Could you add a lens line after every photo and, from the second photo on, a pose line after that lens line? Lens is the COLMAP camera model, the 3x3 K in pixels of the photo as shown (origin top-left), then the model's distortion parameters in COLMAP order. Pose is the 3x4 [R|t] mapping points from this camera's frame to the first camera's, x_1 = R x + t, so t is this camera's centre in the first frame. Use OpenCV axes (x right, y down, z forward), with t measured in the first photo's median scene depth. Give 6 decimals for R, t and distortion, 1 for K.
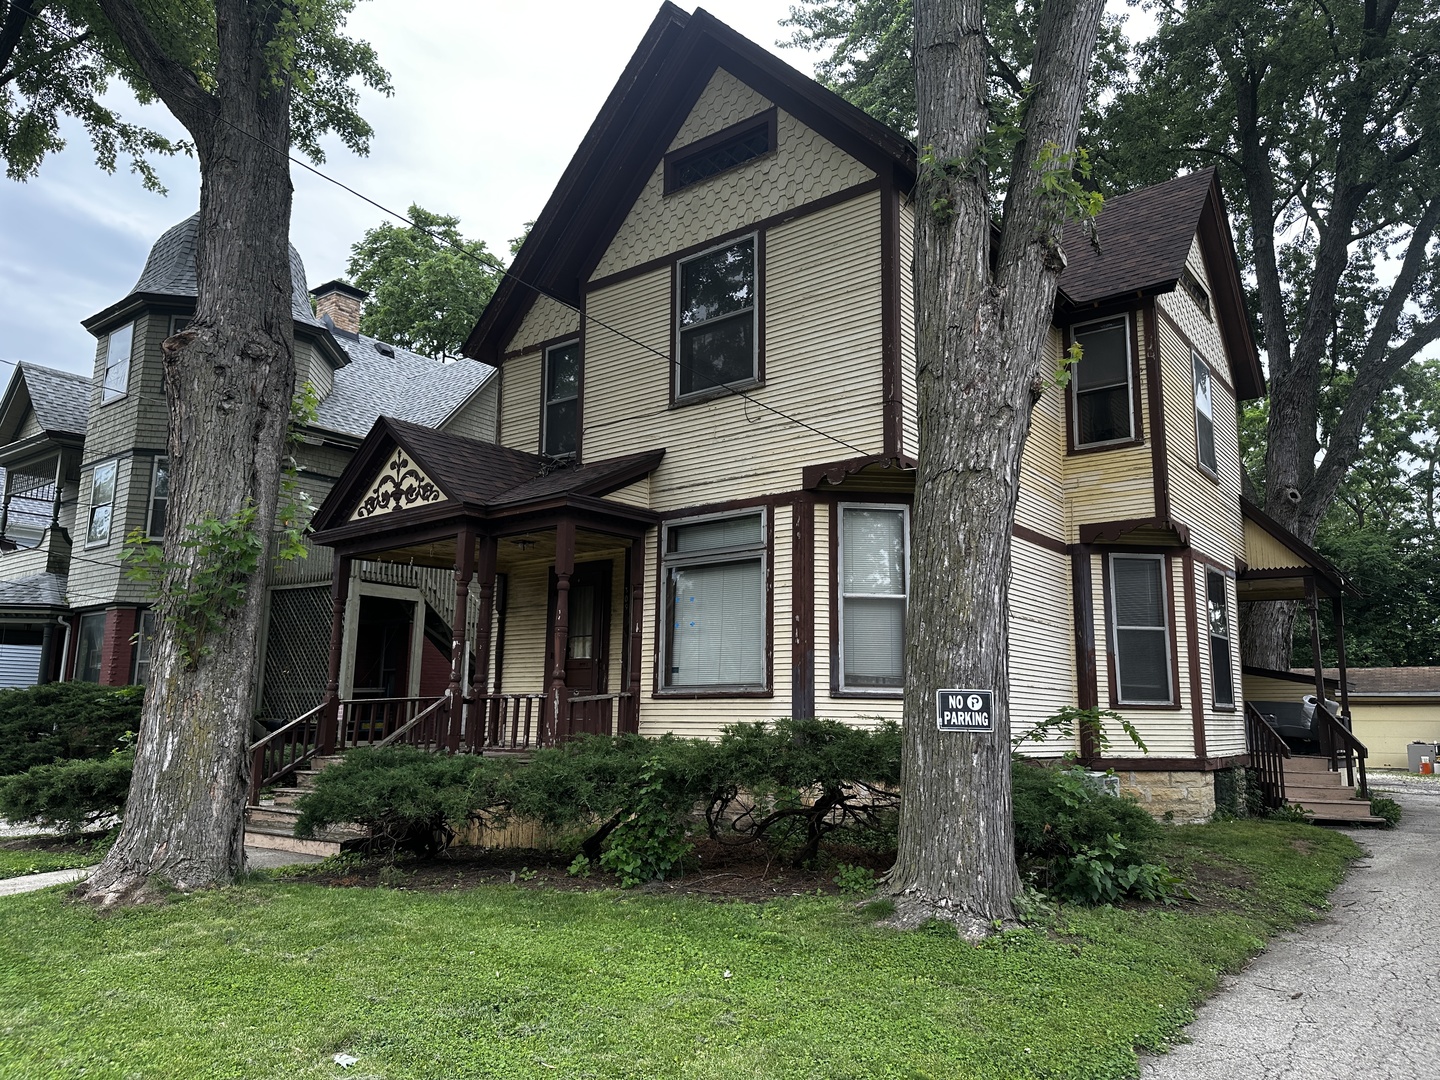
lens RADIAL K [[995.8, 0, 720.0], [0, 995.8, 540.0], [0, 0, 1]] dist [0.148822, -0.000273]
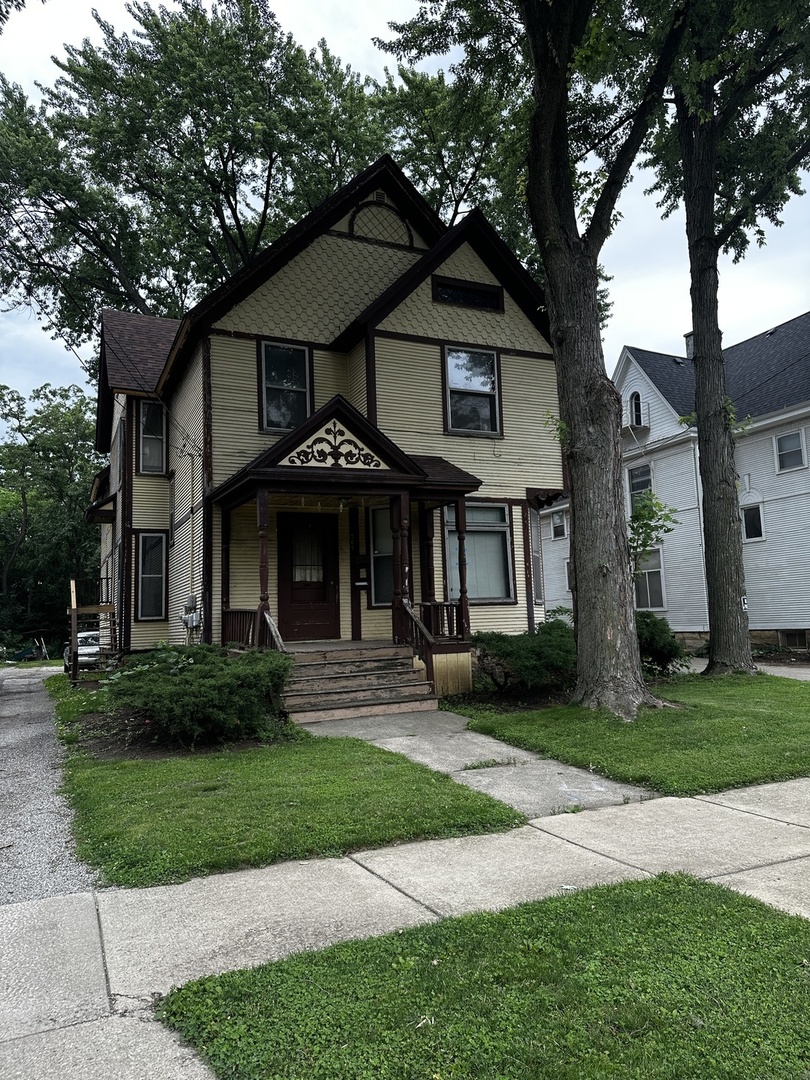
lens RADIAL K [[746.9, 0, 405.0], [0, 746.9, 540.0], [0, 0, 1]] dist [0.148822, -0.000273]
pose [[0.456345, 0.075983, 0.886553, -1.154197], [-0.114269, 0.993102, -0.026296, 0.083034], [-0.882435, -0.089306, 0.461879, 0.453079]]
